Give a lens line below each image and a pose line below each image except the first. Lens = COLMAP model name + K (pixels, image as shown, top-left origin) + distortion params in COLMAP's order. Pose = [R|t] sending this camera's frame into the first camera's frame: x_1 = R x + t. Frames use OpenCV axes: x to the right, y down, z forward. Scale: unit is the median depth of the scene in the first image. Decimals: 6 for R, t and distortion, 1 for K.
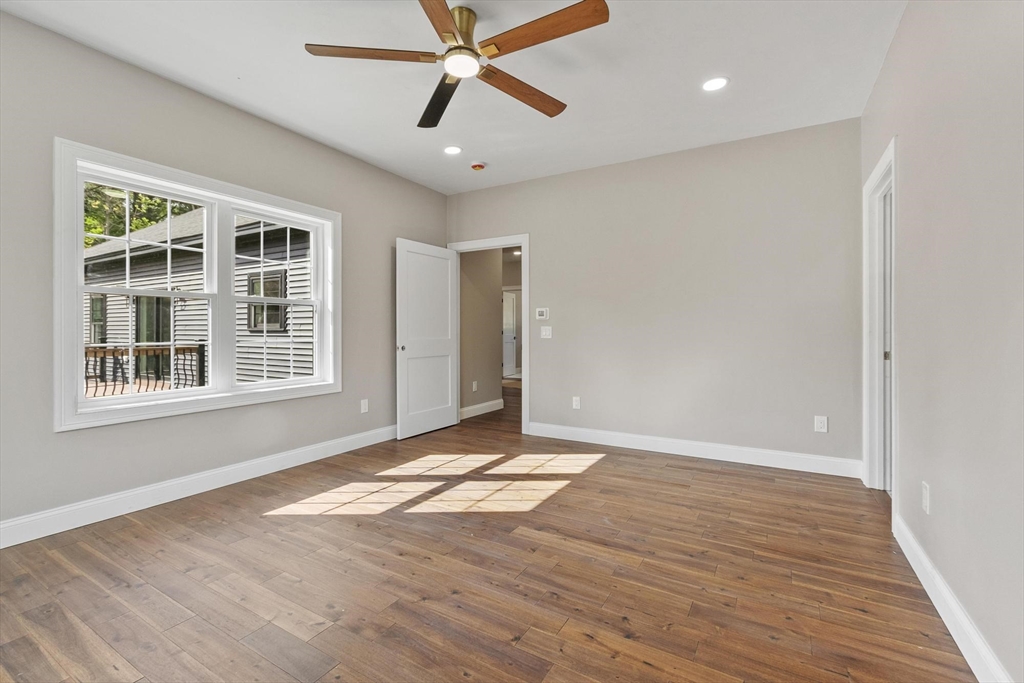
lens RADIAL K [[453.6, 0, 508.3], [0, 453.6, 336.4], [0, 0, 1]] dist [0.002949, 0.000341]
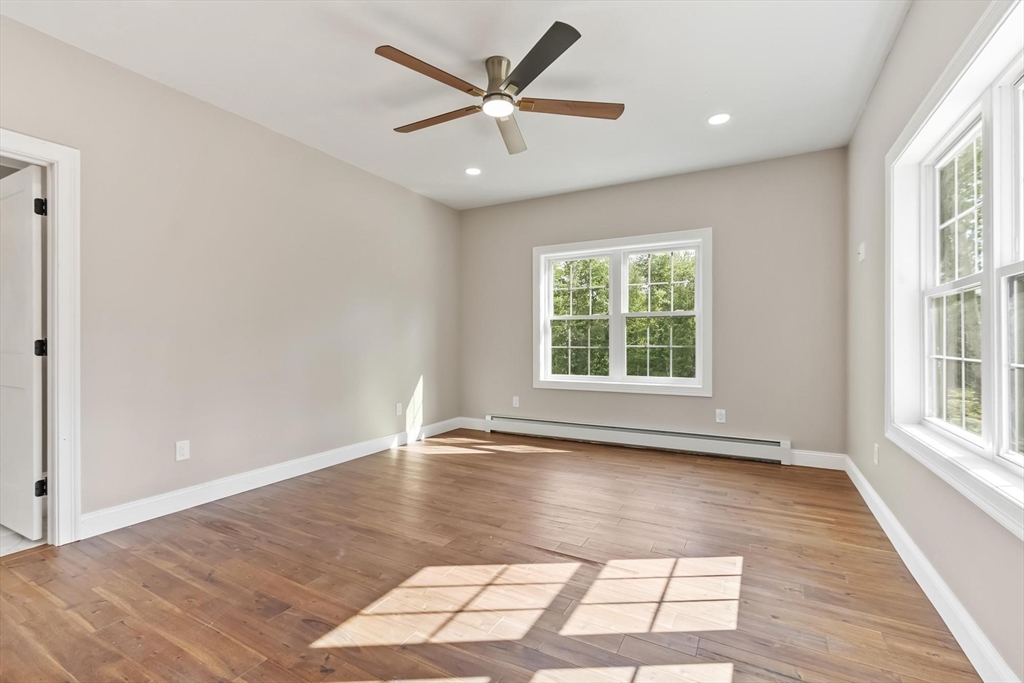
lens RADIAL K [[447.1, 0, 506.2], [0, 447.1, 341.0], [0, 0, 1]] dist [-0.000838, -0.000170]
pose [[-0.999478, -0.001177, -0.032287, -0.070581], [-0.001502, 0.999948, 0.010070, -0.017557], [0.032274, 0.010114, -0.999428, 1.778512]]
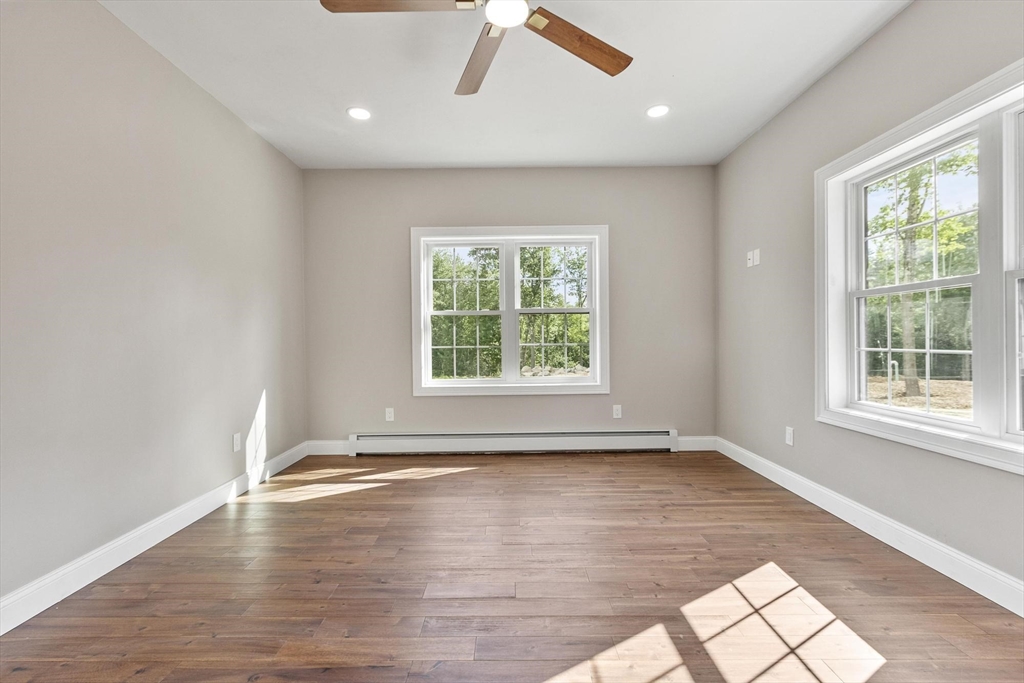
lens RADIAL K [[447.1, 0, 506.2], [0, 447.1, 341.0], [0, 0, 1]] dist [-0.000838, -0.000170]
pose [[-0.864246, 0.011866, -0.502930, 0.258962], [0.006168, 0.999897, 0.012991, -0.013350], [0.503032, 0.008125, -0.864230, 1.415674]]
